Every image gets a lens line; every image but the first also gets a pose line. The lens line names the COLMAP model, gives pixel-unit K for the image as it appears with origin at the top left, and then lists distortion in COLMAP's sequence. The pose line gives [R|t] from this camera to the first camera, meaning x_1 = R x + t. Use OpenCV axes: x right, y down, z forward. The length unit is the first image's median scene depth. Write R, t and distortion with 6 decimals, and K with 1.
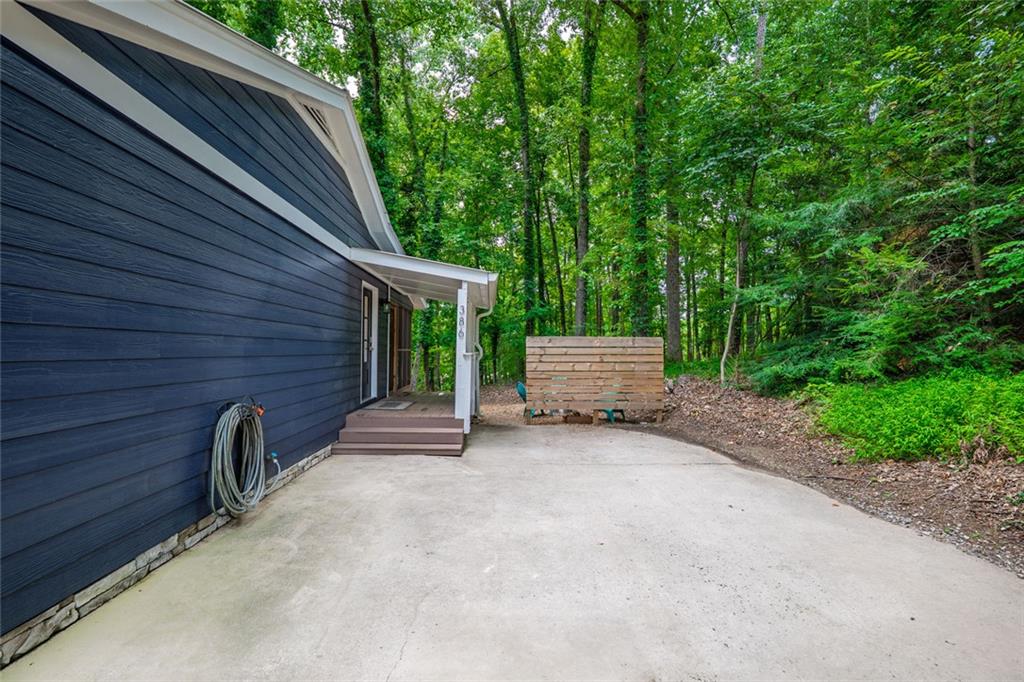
lens RADIAL K [[408.5, 0, 505.2], [0, 408.5, 341.9], [0, 0, 1]] dist [-0.018738, 0.001342]
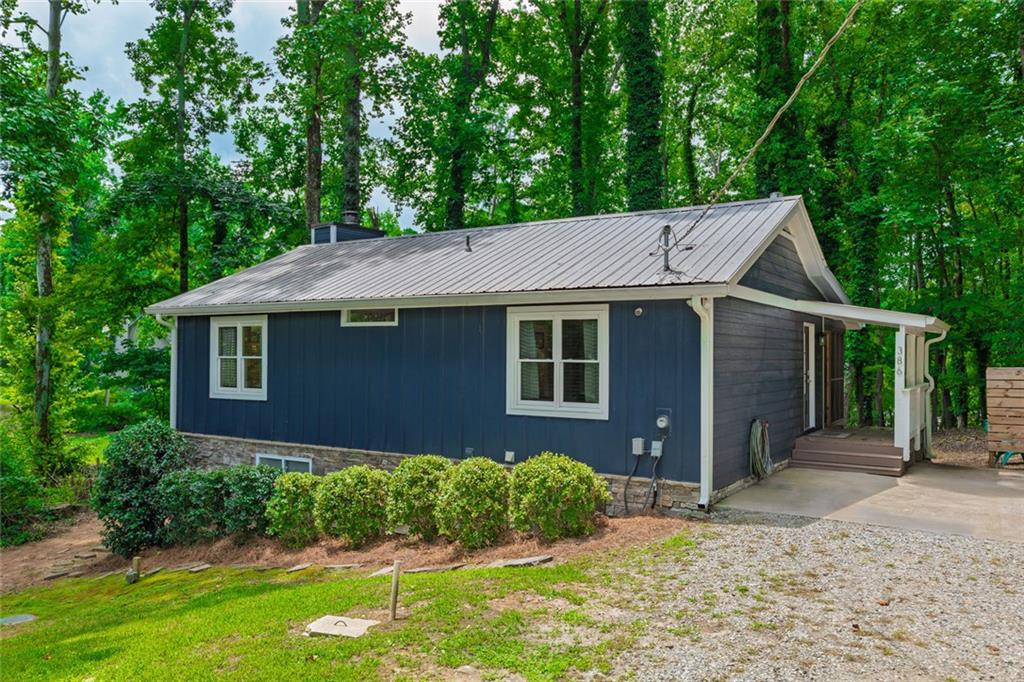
lens RADIAL K [[773.3, 0, 514.0], [0, 773.3, 345.8], [0, 0, 1]] dist [-0.009556, 0.003423]
pose [[0.821940, -0.012525, -0.569436, 0.175458], [0.015186, 0.999885, -0.000074, -0.082139], [0.569372, -0.008587, 0.822035, -1.026864]]
